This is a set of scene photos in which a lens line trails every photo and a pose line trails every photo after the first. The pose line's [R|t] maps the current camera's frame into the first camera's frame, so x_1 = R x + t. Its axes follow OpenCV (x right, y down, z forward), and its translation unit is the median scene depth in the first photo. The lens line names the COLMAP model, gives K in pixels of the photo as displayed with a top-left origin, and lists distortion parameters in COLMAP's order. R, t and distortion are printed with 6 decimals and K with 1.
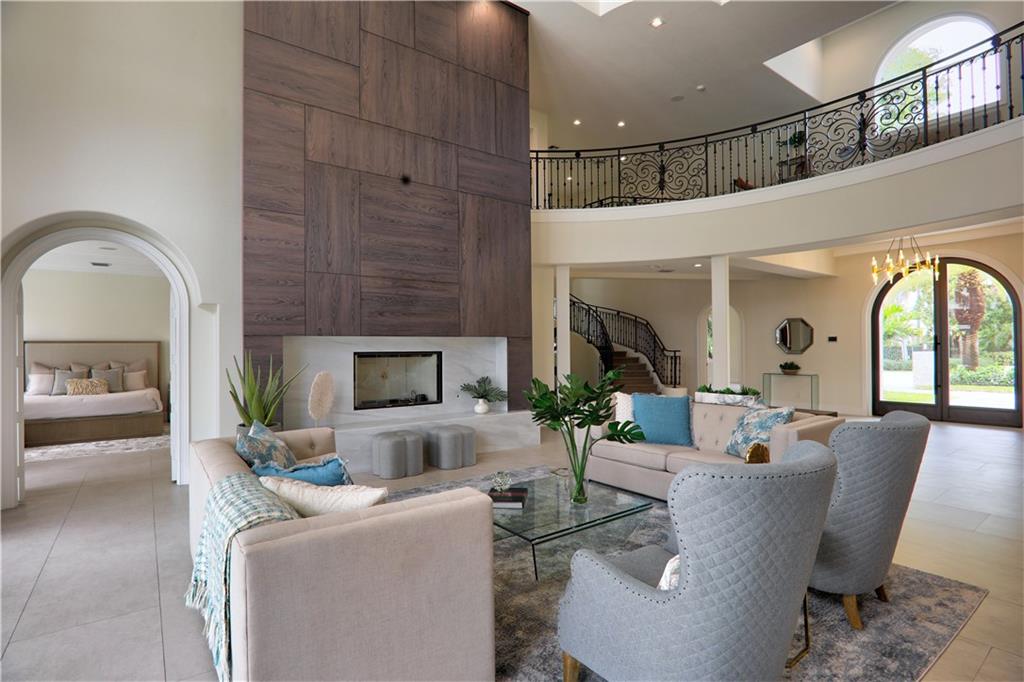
lens RADIAL K [[499.2, 0, 509.2], [0, 499.2, 344.7], [0, 0, 1]] dist [-0.013376, -0.002647]
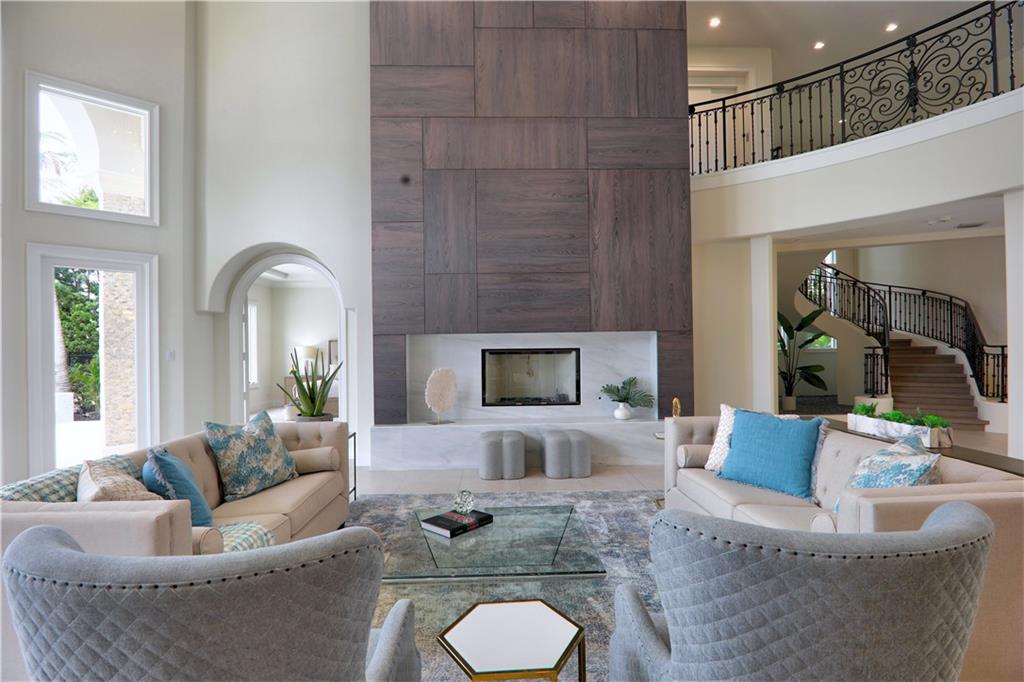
lens RADIAL K [[499.2, 0, 509.8], [0, 499.2, 344.5], [0, 0, 1]] dist [-0.013376, -0.002647]
pose [[0.823091, -0.003231, -0.567900, 0.297205], [0.009464, 0.999923, 0.008028, -0.001987], [0.567830, -0.011982, 0.823058, 0.185863]]
